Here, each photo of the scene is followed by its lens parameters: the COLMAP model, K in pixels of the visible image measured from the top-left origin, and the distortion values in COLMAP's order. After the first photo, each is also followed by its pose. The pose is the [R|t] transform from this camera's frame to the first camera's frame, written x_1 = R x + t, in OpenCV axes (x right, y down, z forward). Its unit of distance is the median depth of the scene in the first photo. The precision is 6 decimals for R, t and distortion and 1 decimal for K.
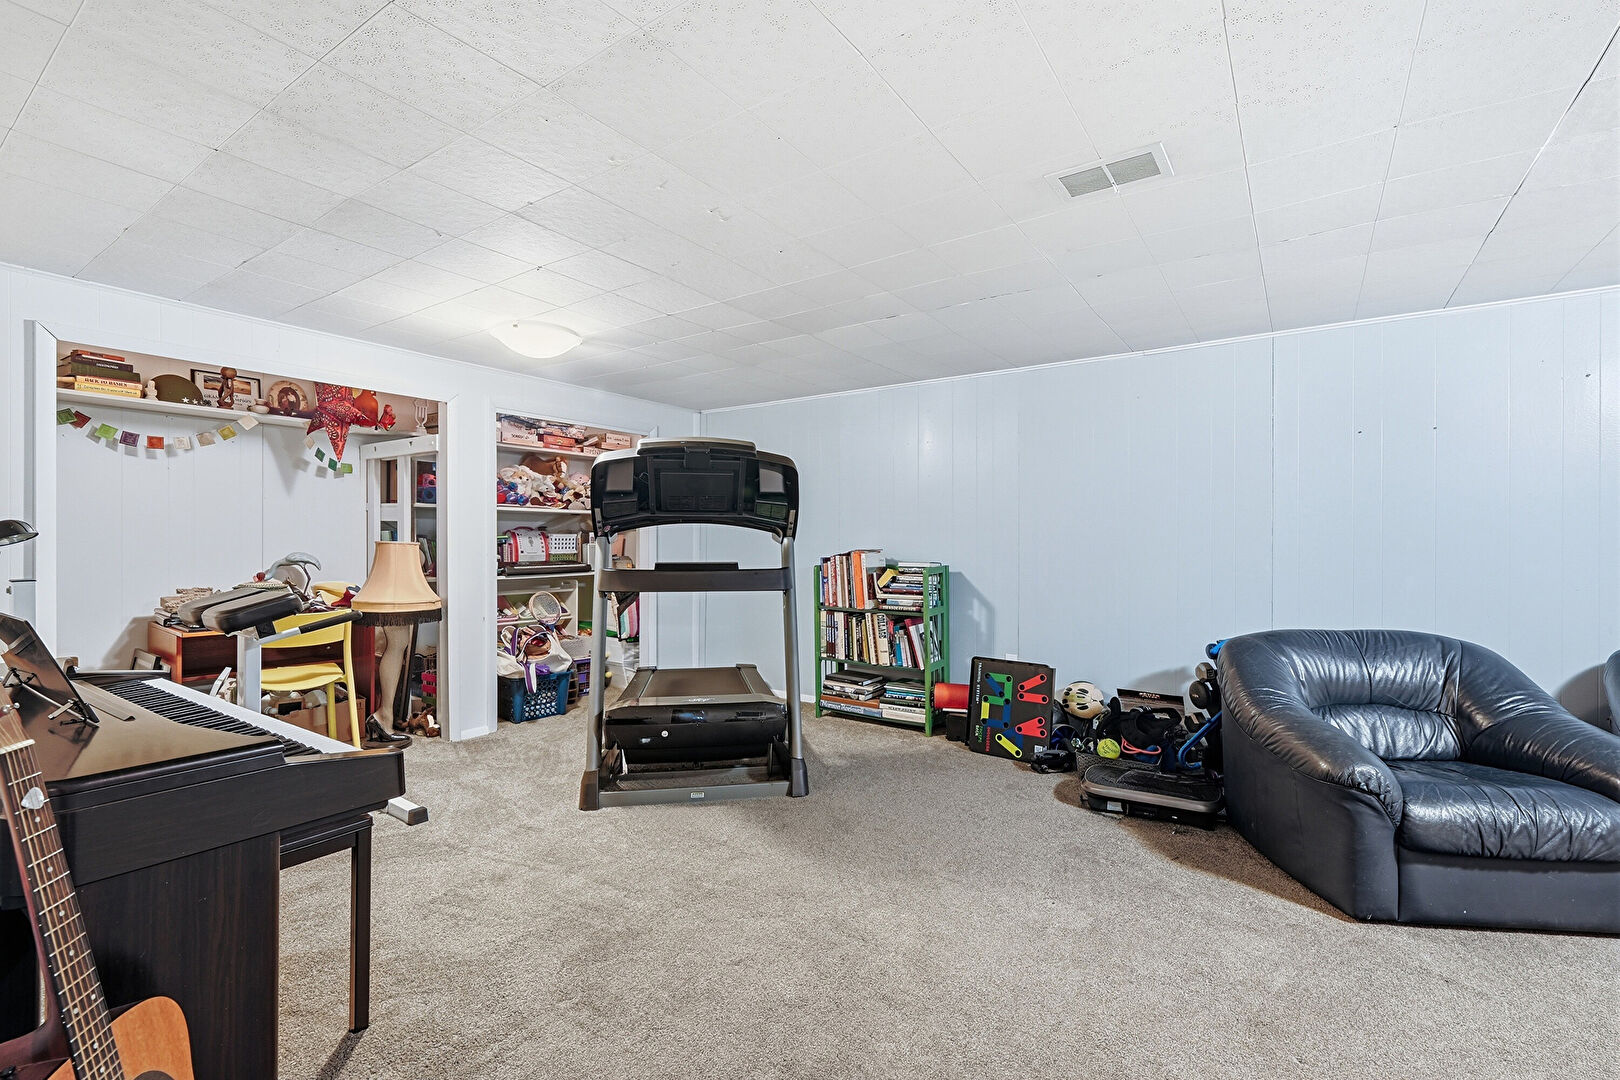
lens RADIAL K [[701.7, 0, 819.2], [0, 701.7, 545.8], [0, 0, 1]] dist [-0.009767, 0.000310]
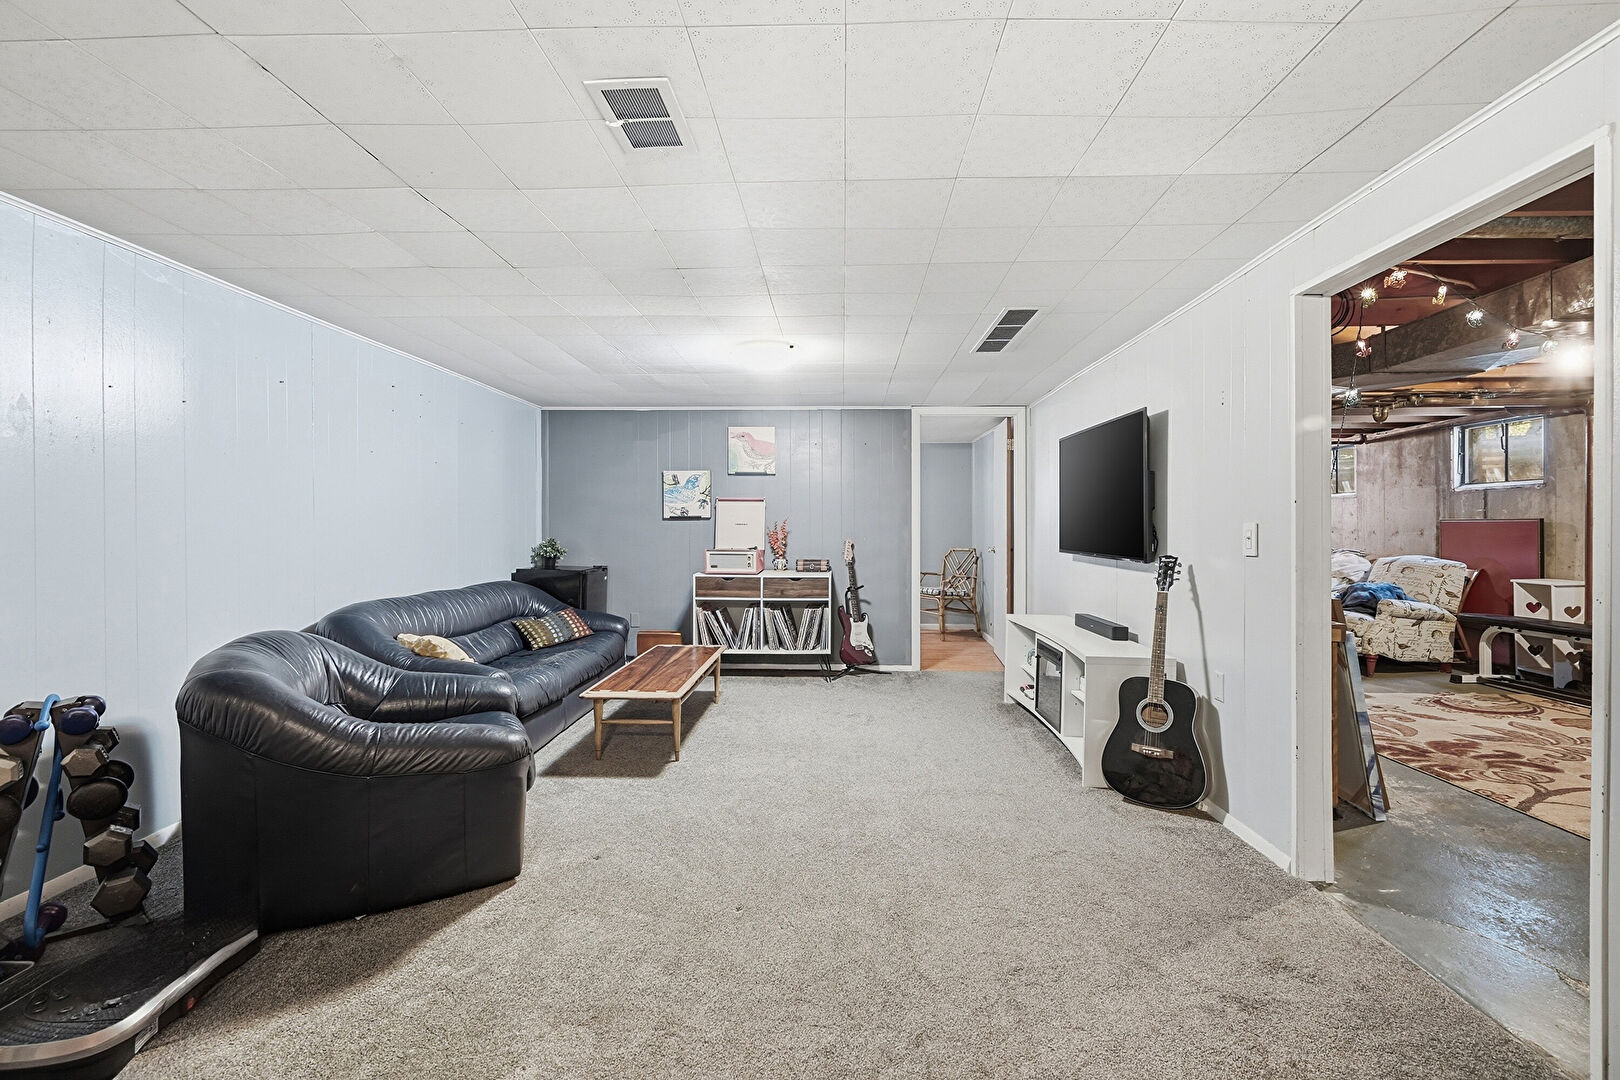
lens RADIAL K [[708.3, 0, 809.3], [0, 708.3, 534.9], [0, 0, 1]] dist [-0.000983, -0.000167]
pose [[-0.534713, -0.009866, 0.844976, -0.229311], [0.006475, 0.999855, 0.015772, -0.008401], [-0.845009, 0.013905, -0.534572, 0.670039]]
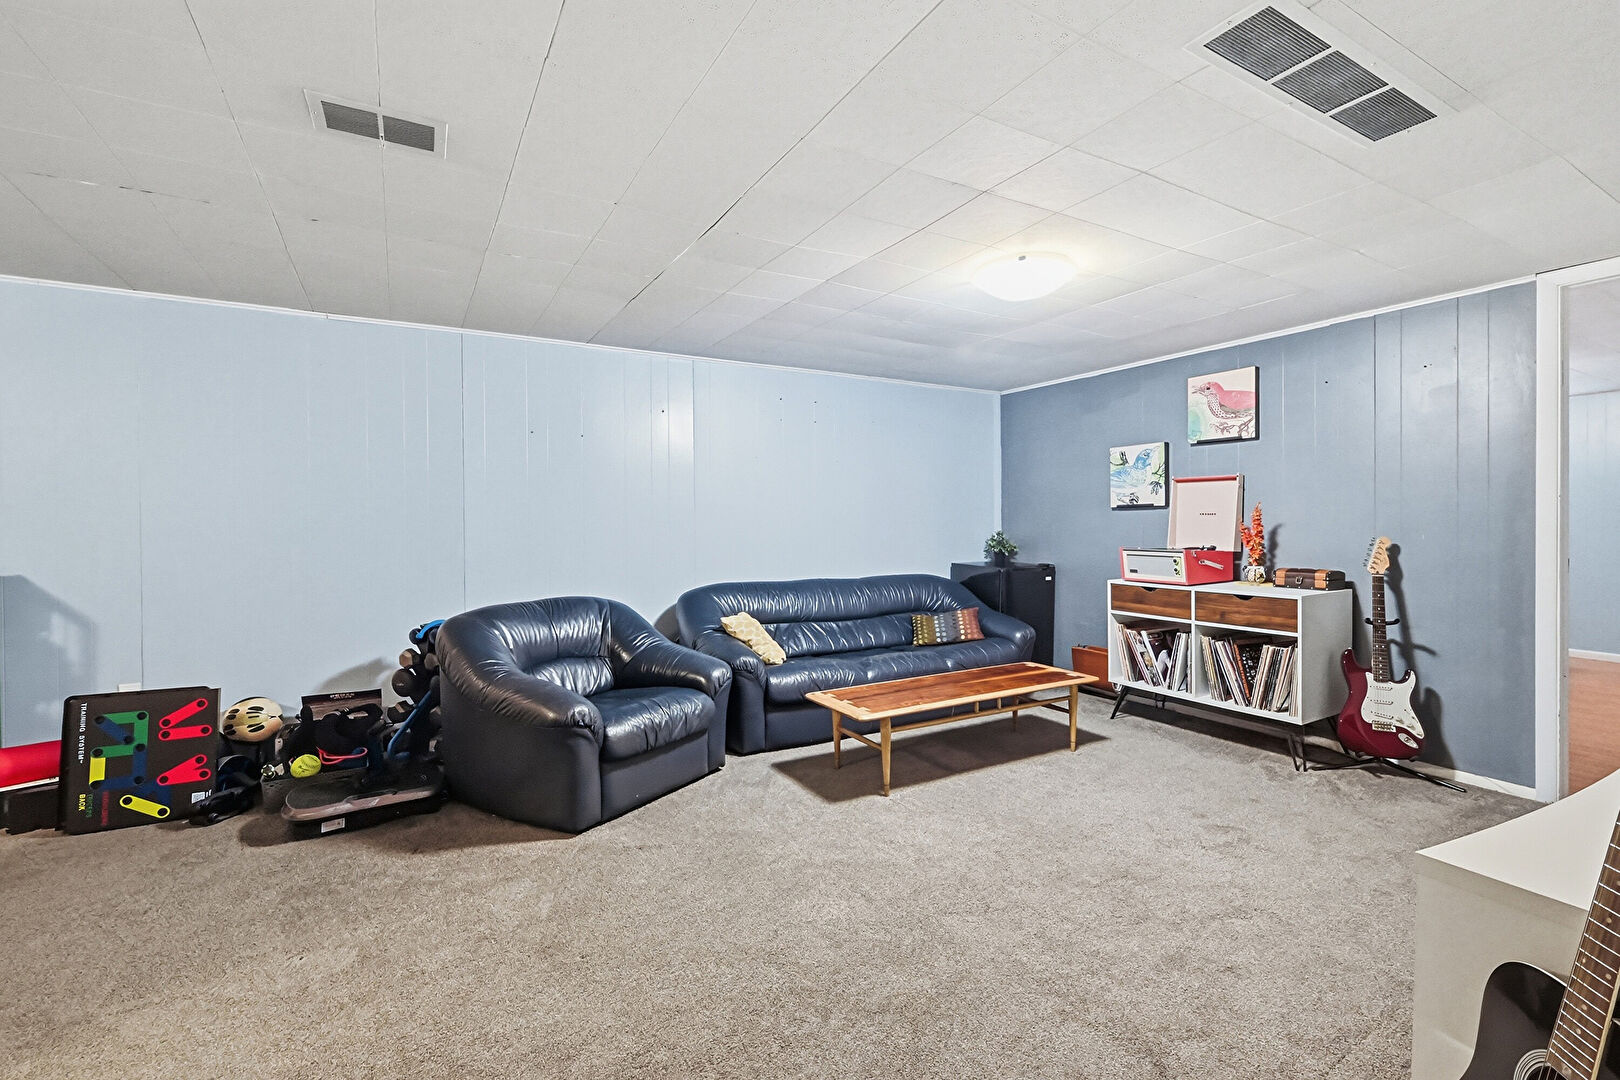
lens RADIAL K [[714.8, 0, 816.7], [0, 714.8, 535.4], [0, 0, 1]] dist [0.001586, 0.000127]
pose [[0.430557, -0.019407, 0.902355, -0.096175], [0.014080, 0.999792, 0.014784, -0.000012], [-0.902454, 0.006340, 0.430740, 0.040574]]
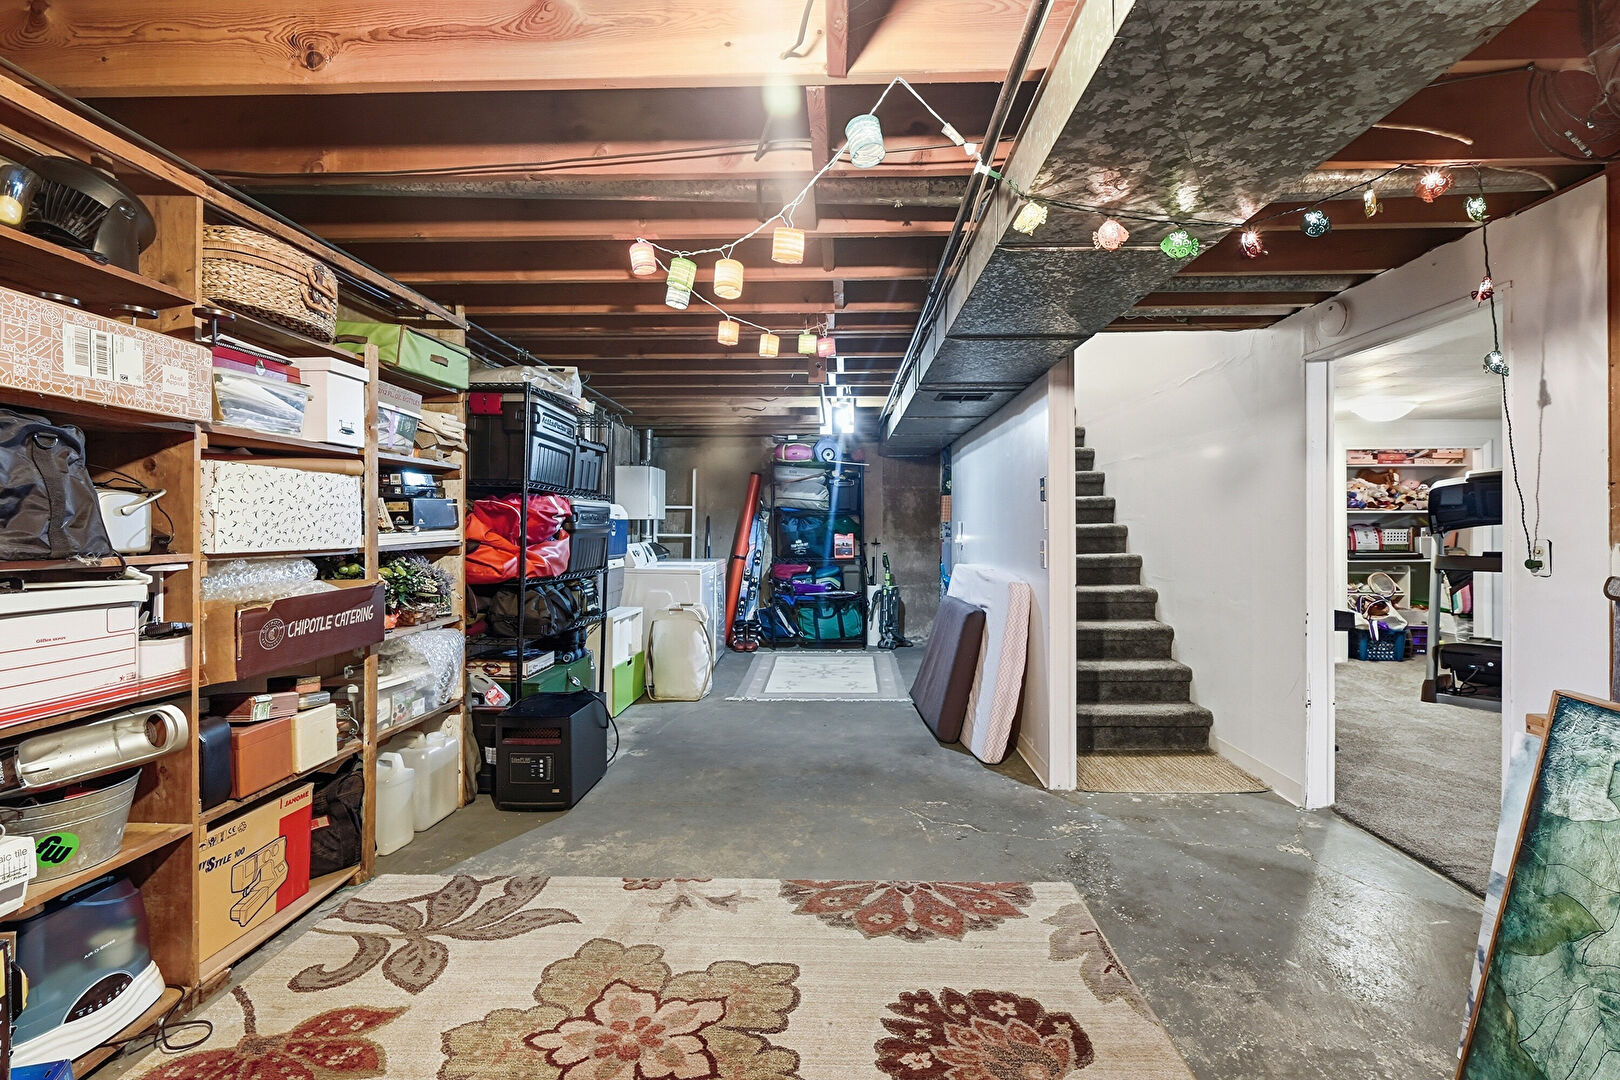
lens RADIAL K [[731.8, 0, 819.3], [0, 731.8, 527.0], [0, 0, 1]] dist [0.000820, 0.000307]
pose [[0.548532, -0.006011, -0.836108, 0.254106], [-0.003224, 0.999952, -0.009304, -0.007196], [0.836124, 0.007799, 0.548486, -0.889444]]
